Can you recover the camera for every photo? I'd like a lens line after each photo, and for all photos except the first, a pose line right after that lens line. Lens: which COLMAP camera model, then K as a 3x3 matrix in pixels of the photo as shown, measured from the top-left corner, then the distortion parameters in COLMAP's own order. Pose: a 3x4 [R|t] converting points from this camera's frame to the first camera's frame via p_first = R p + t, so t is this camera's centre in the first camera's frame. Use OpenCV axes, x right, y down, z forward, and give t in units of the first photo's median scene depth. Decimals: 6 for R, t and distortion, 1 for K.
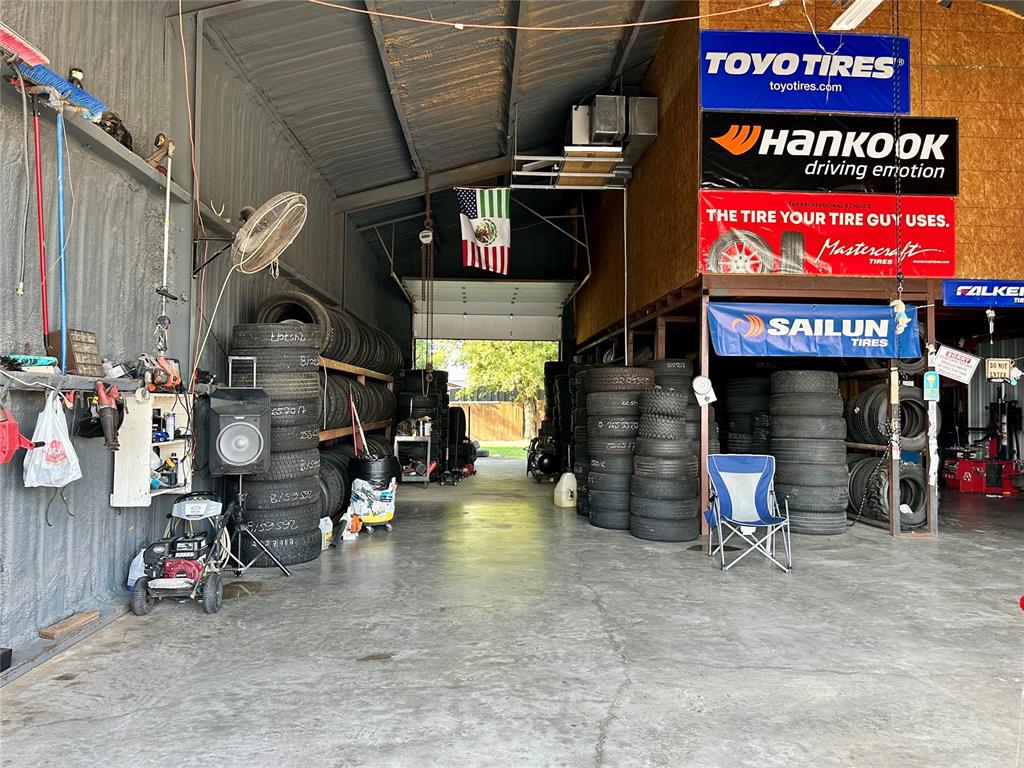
lens RADIAL K [[717.8, 0, 498.2], [0, 717.8, 357.3], [0, 0, 1]] dist [0.001555, -0.027180]
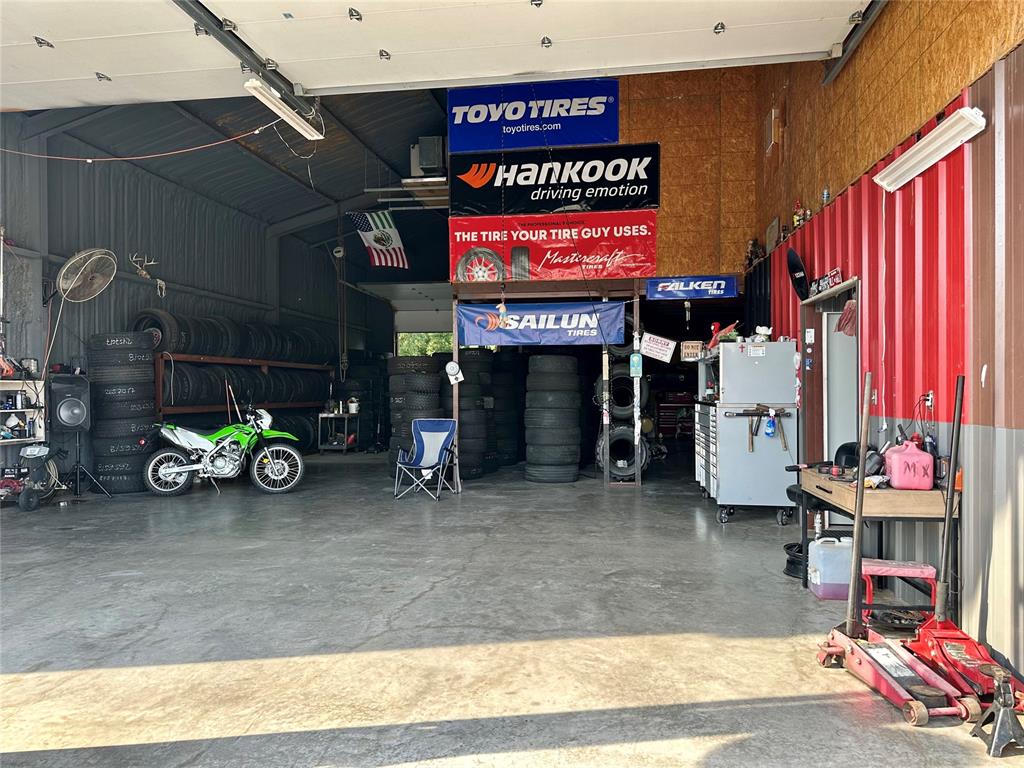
lens RADIAL K [[717.8, 0, 505.8], [0, 717.8, 392.5], [0, 0, 1]] dist [0.001555, -0.027180]
pose [[0.983182, -0.016866, -0.181850, 0.606626], [0.029690, 0.997241, 0.068029, -0.004325], [0.180201, -0.072284, 0.980970, -0.269494]]
